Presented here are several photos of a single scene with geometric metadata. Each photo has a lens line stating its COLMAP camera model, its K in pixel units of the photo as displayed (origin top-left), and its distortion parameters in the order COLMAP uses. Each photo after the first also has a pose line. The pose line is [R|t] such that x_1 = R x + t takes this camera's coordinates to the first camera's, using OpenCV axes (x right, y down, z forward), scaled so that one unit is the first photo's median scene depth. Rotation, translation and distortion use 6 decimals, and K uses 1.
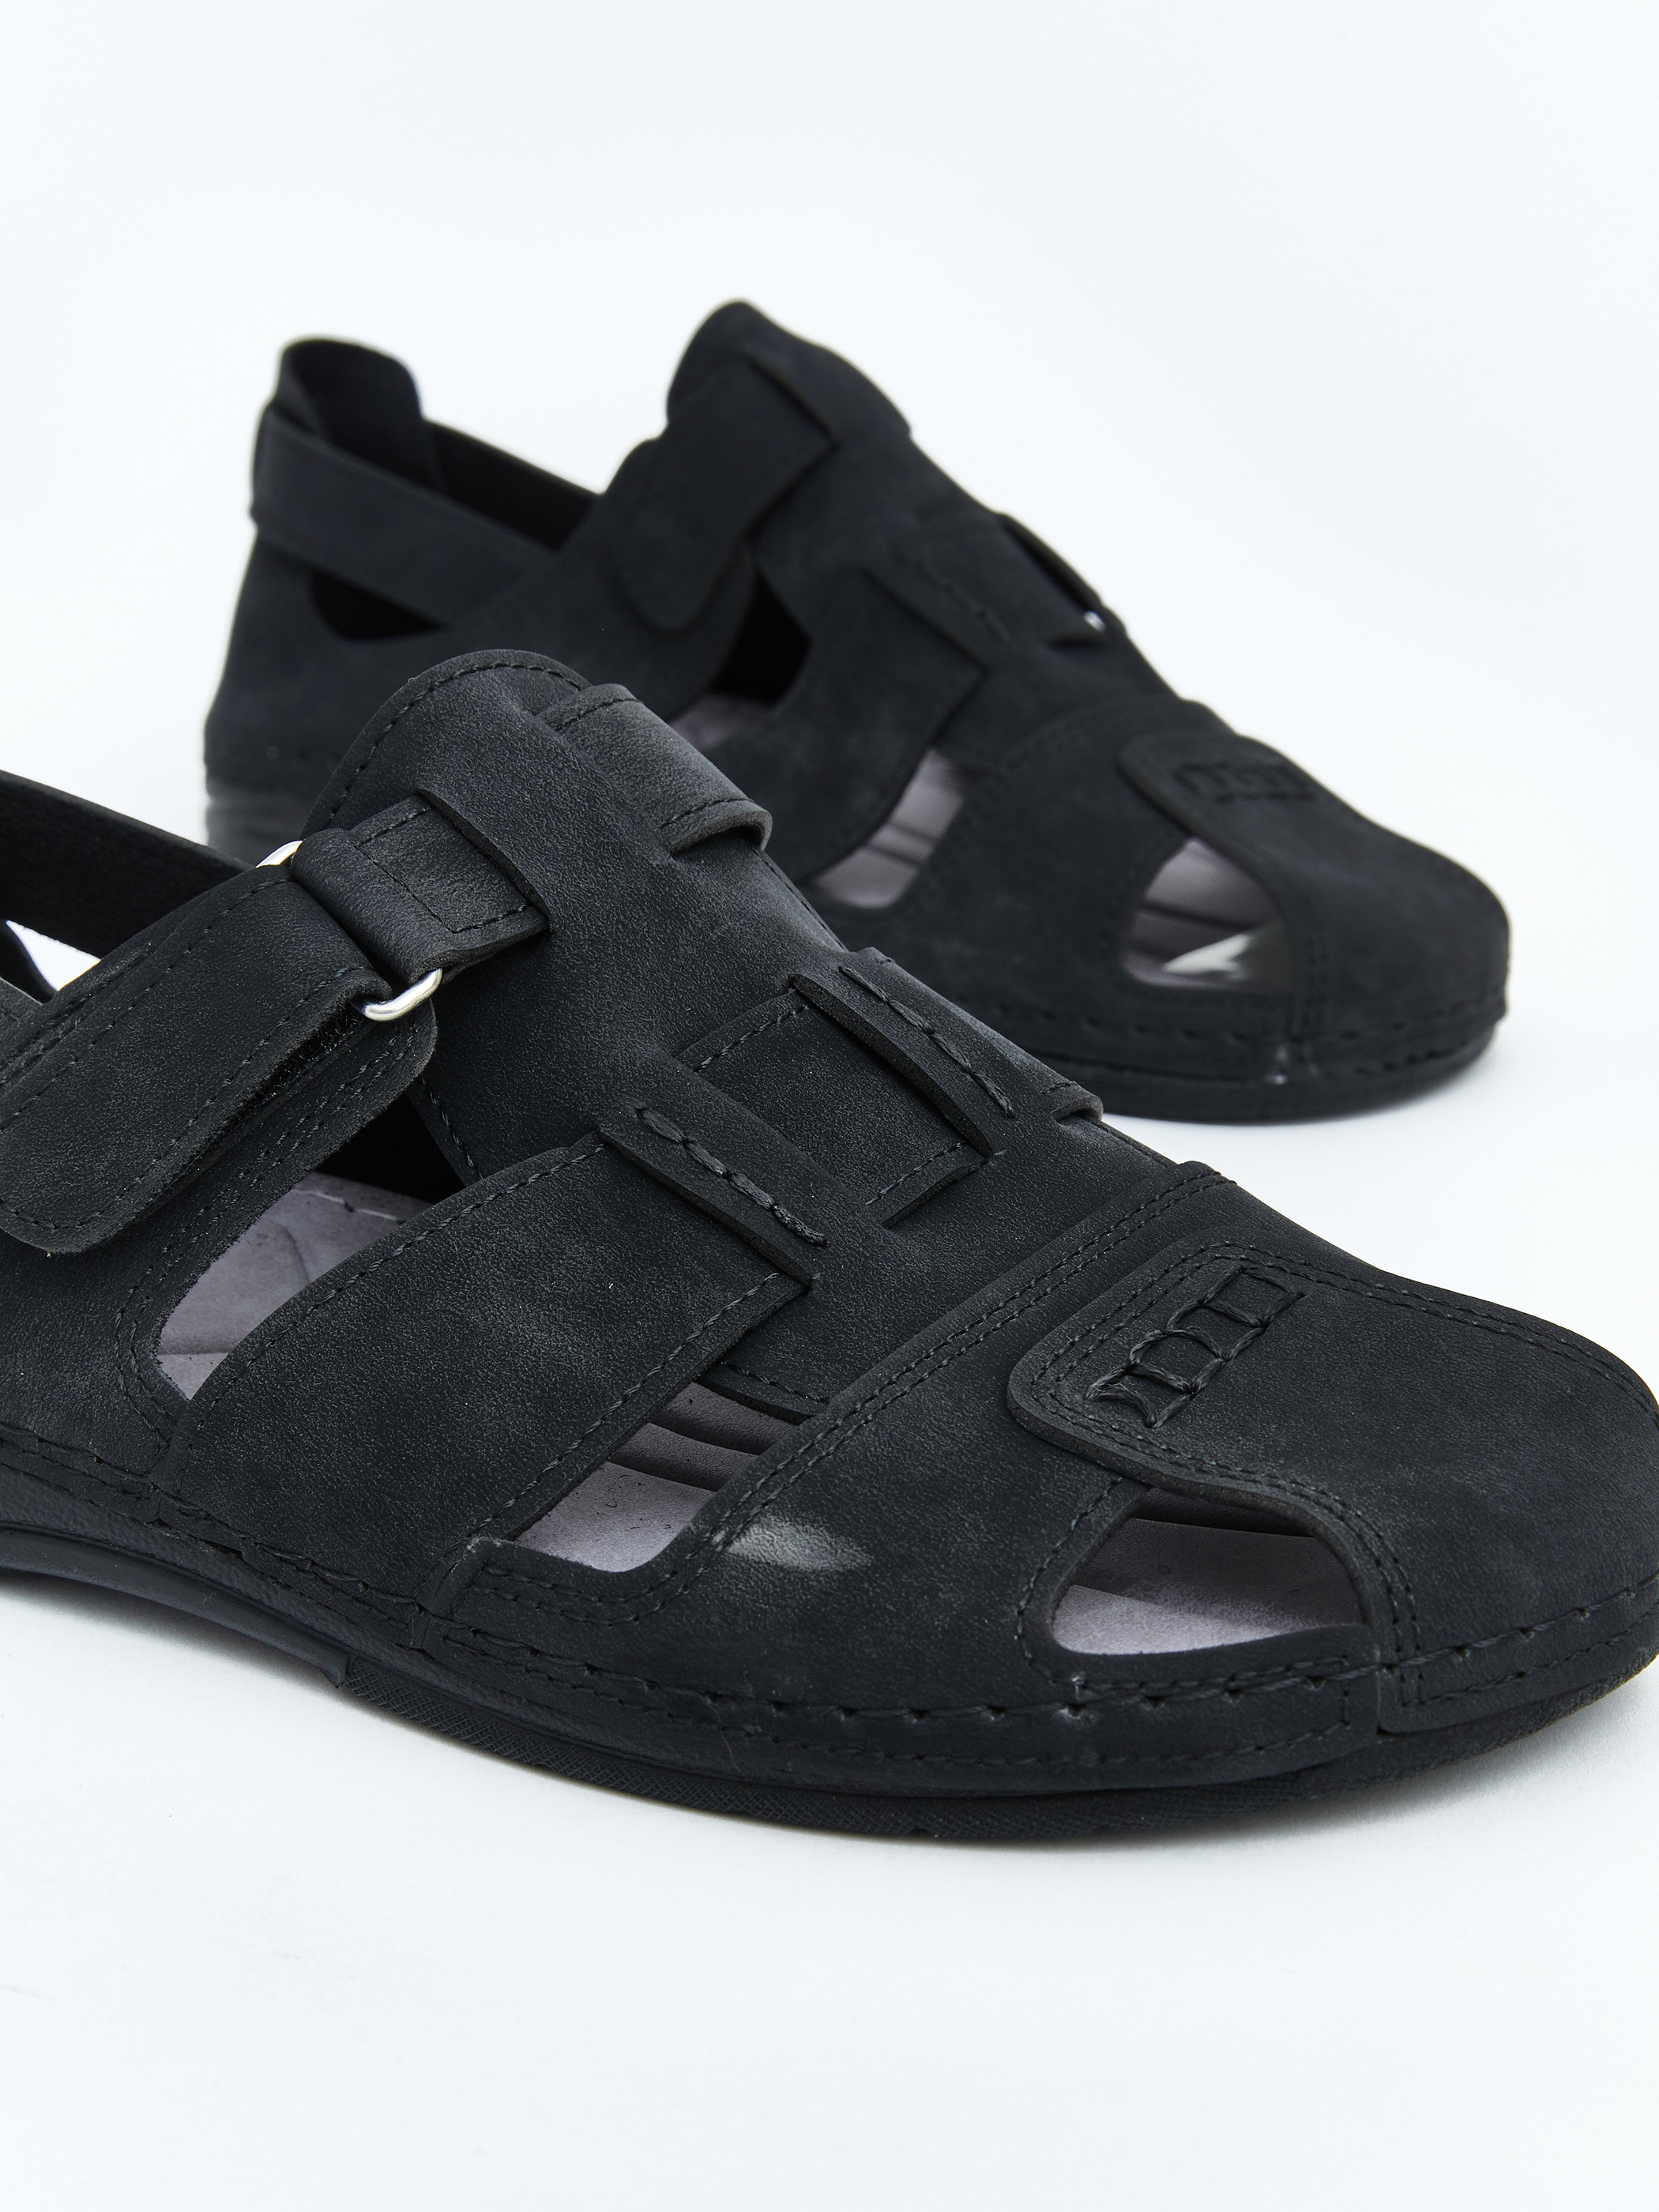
lens RADIAL K [[5342.0, 0, 829.5], [0, 5342.0, 1106.0], [0, 0, 1]] dist [-0.181346, 0.323524]
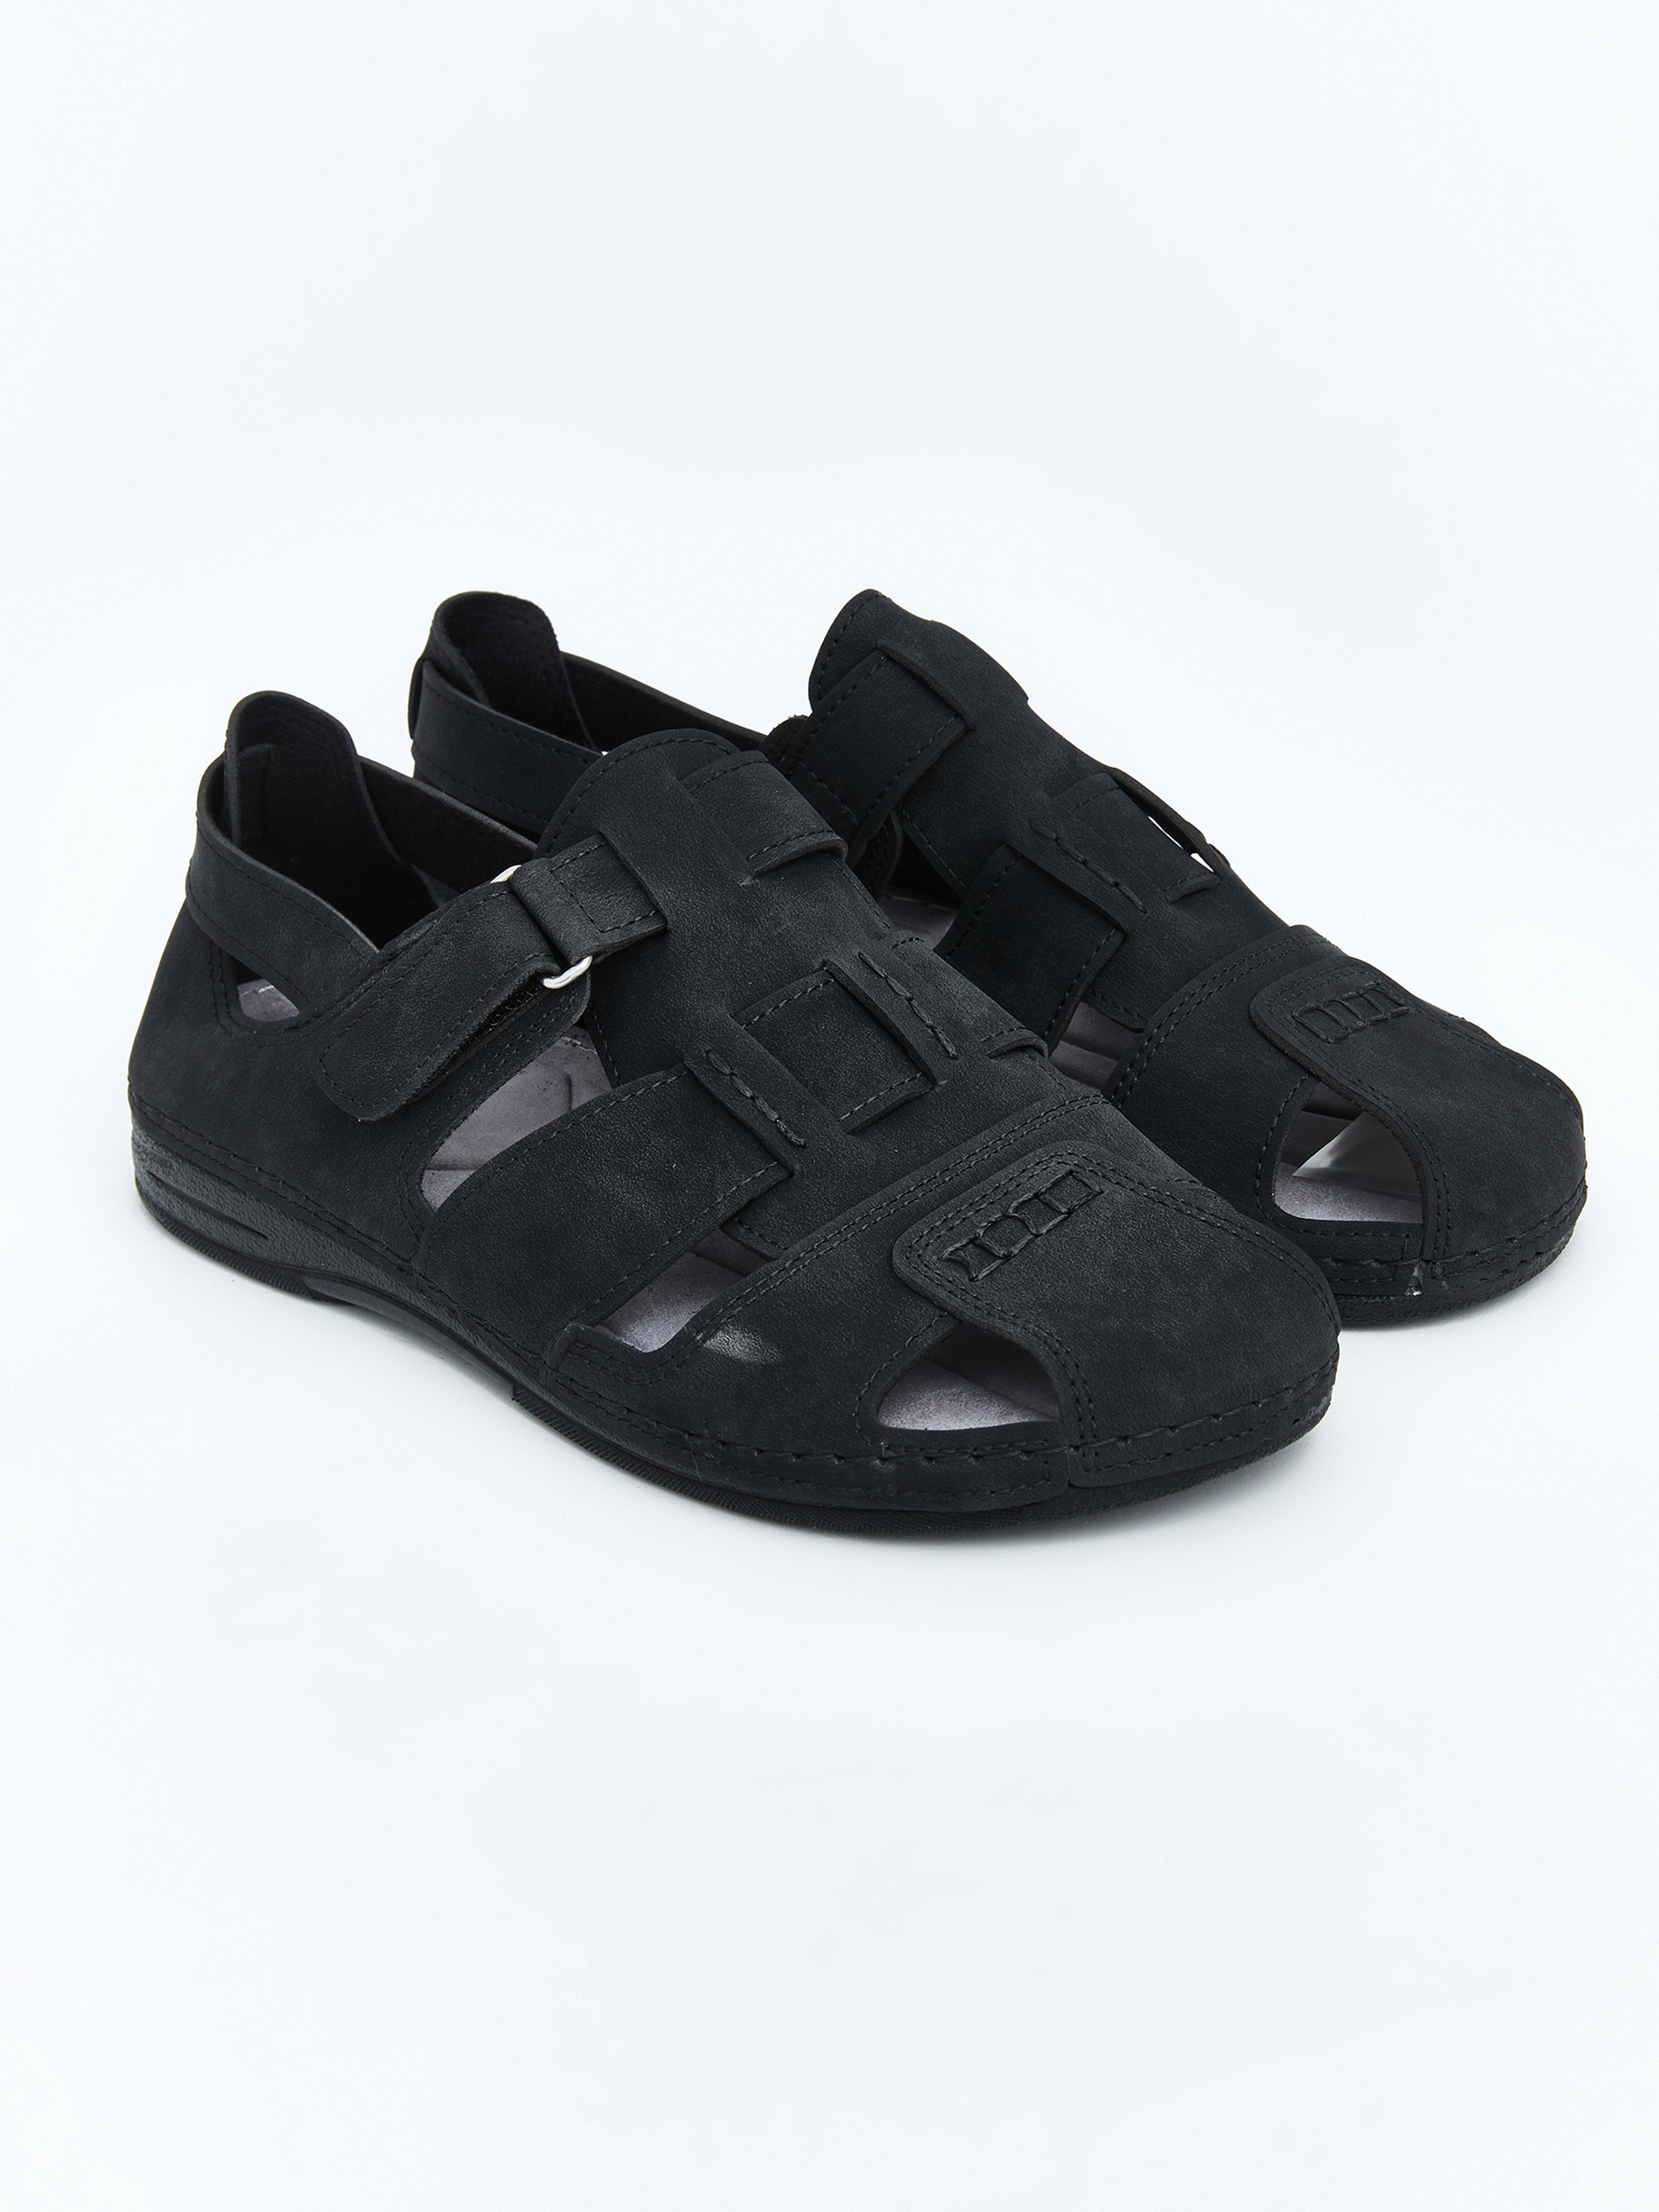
lens RADIAL K [[5342.0, 0, 829.5], [0, 5342.0, 1106.0], [0, 0, 1]] dist [-0.181346, 0.323524]
pose [[0.968665, 0.049146, -0.243460, 0.393070], [-0.017142, 0.991119, 0.131867, -0.196106], [0.247779, -0.123561, 0.960905, -0.529471]]
